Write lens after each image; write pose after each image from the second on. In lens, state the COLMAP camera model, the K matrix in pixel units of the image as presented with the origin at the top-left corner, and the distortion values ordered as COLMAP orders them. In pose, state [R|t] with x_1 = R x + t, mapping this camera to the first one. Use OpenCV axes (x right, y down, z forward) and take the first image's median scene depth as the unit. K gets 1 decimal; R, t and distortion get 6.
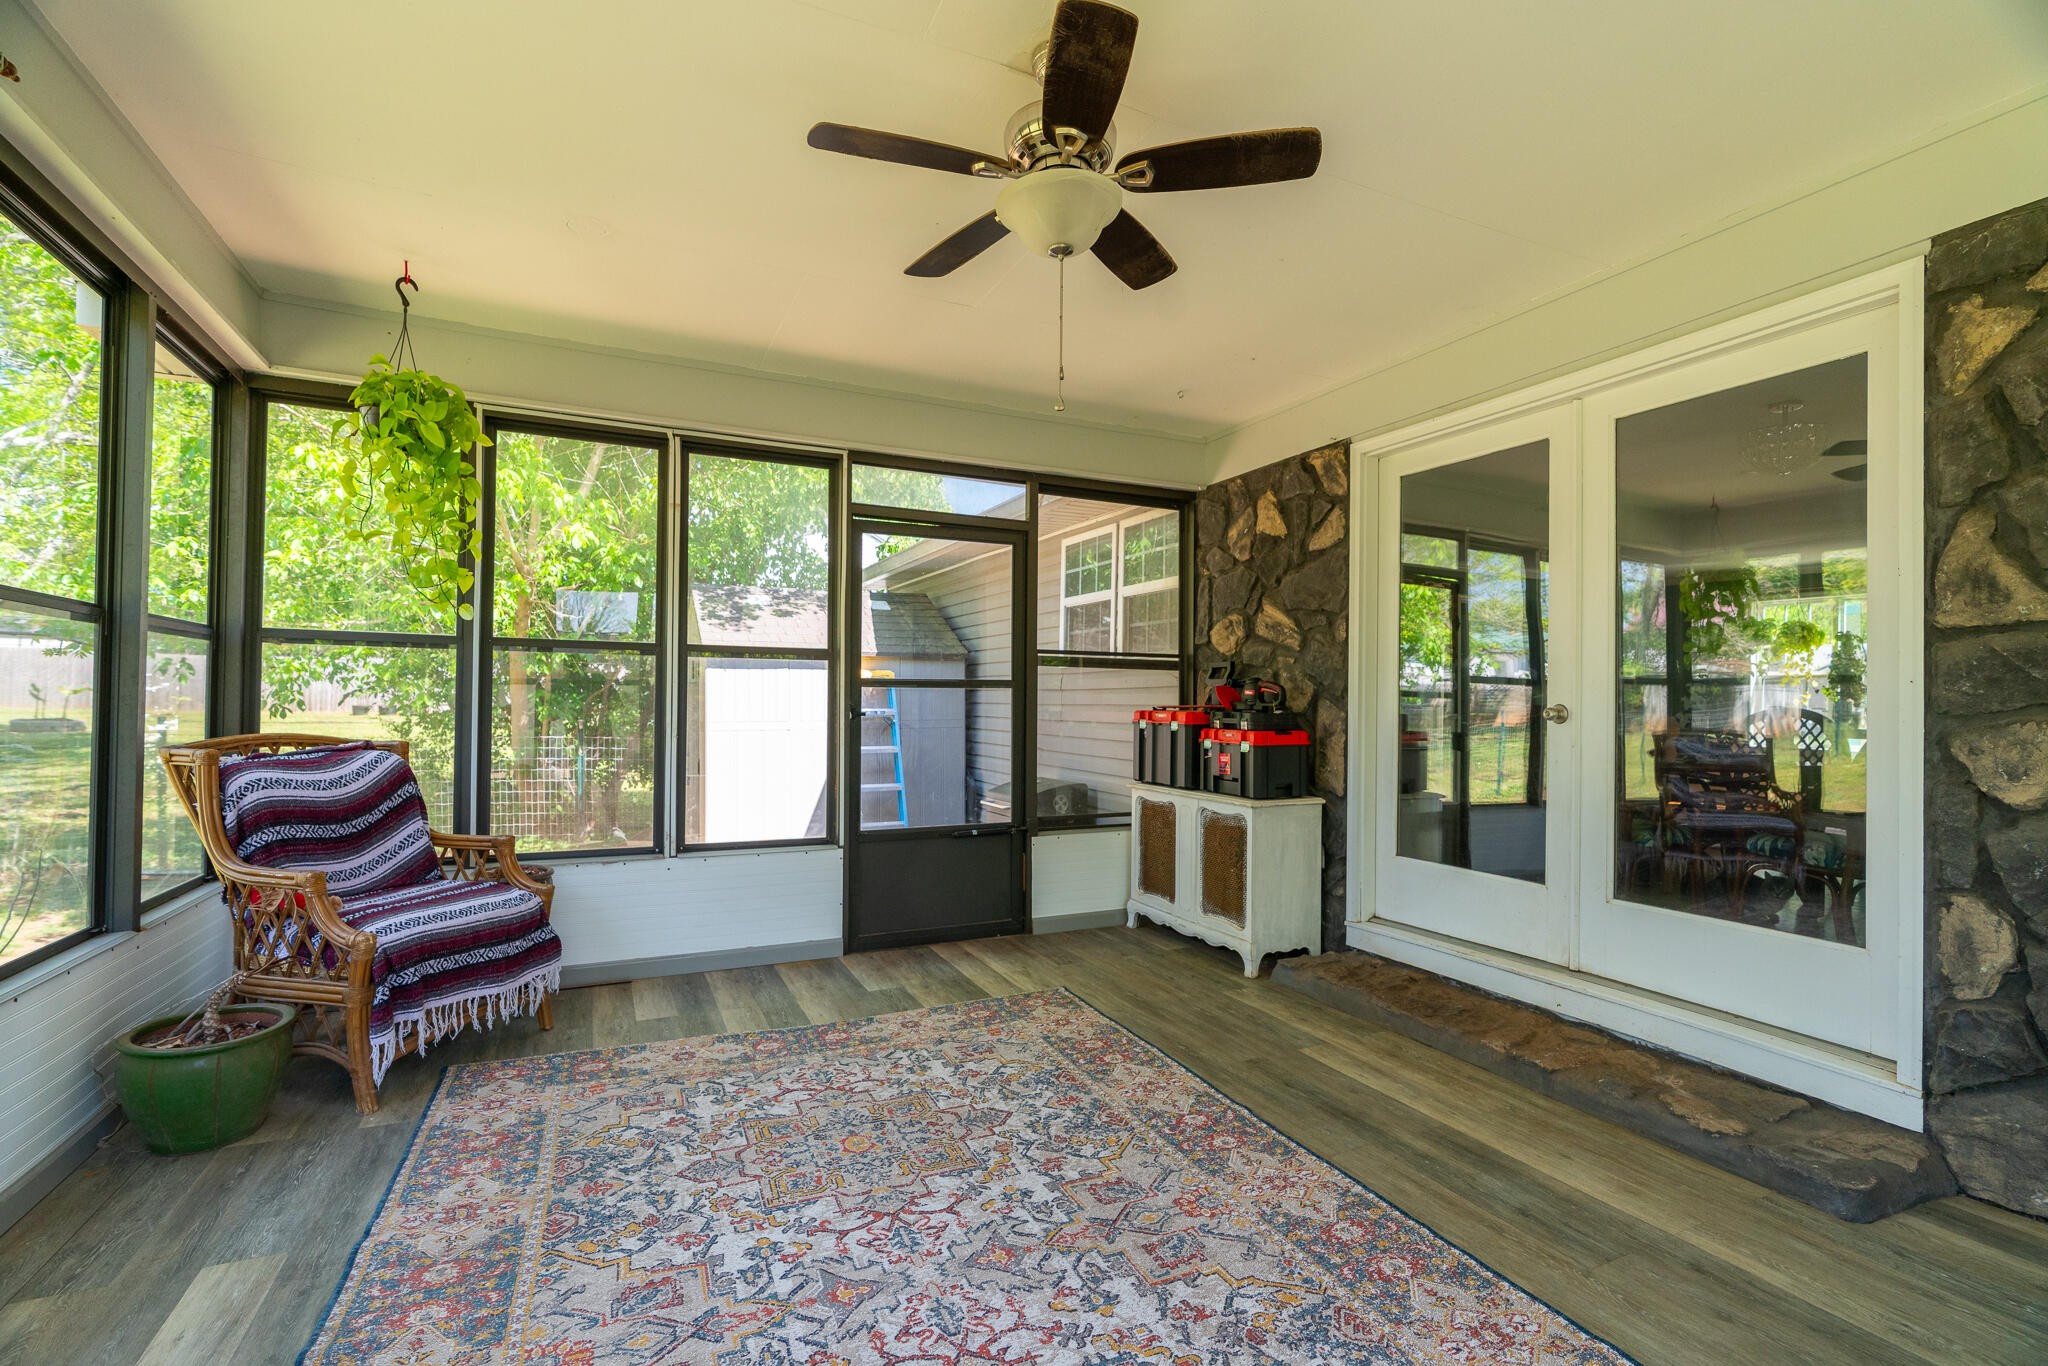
lens RADIAL K [[921.6, 0, 1024.0], [0, 921.6, 683.0], [0, 0, 1]] dist [0.000413, 0.000103]
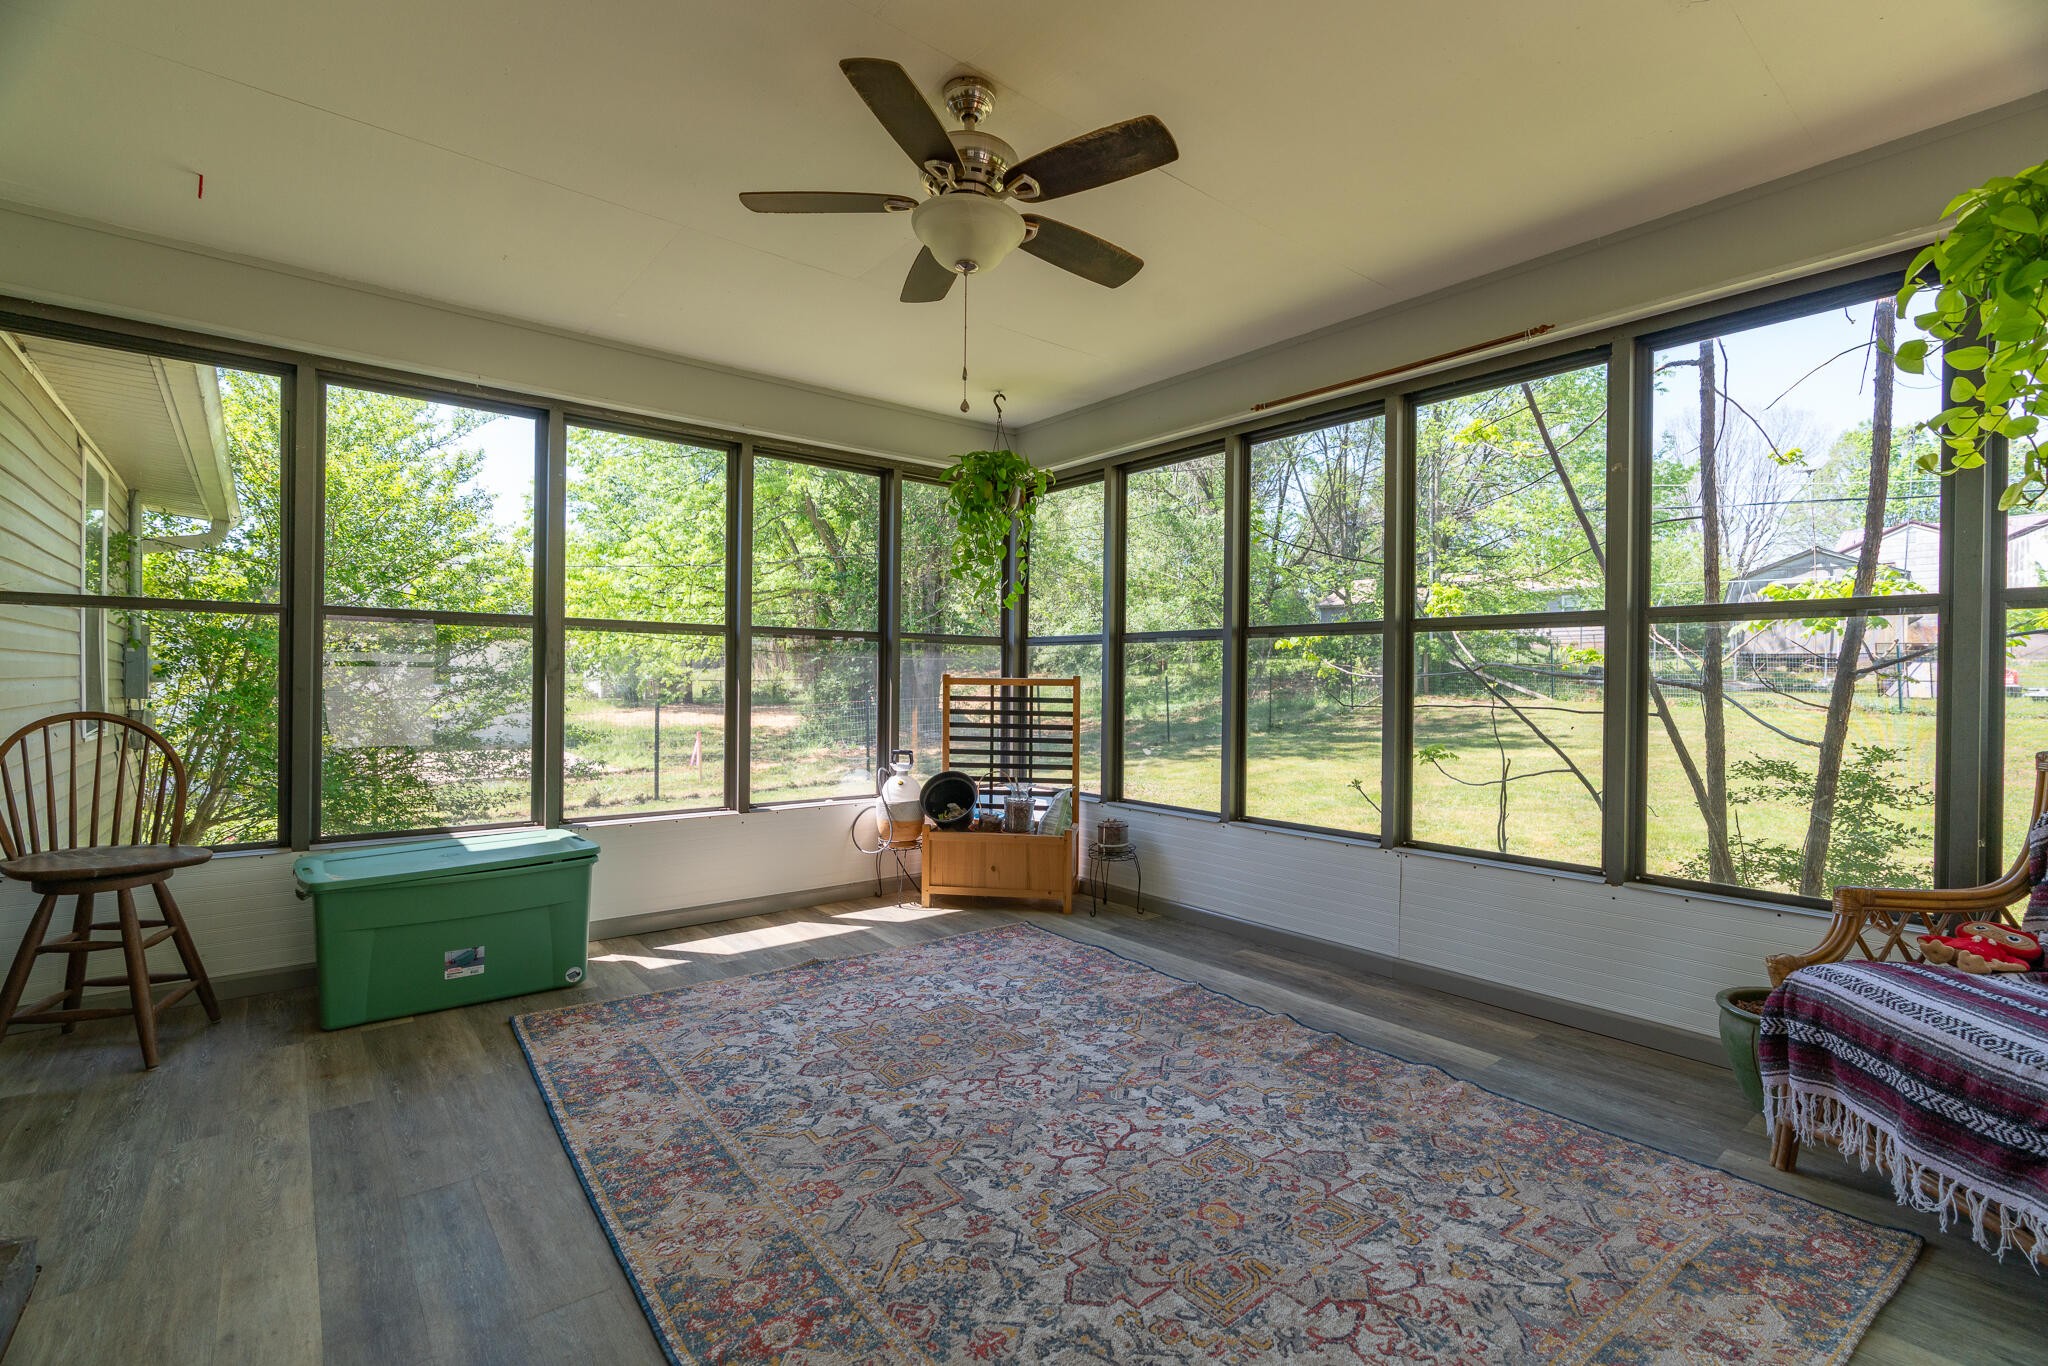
lens RADIAL K [[921.6, 0, 1024.0], [0, 921.6, 683.0], [0, 0, 1]] dist [0.000413, 0.000103]
pose [[-0.970340, -0.017786, -0.241087, 0.220831], [-0.011325, 0.999539, -0.028159, 0.058097], [0.241477, -0.024593, -0.970095, 1.998325]]
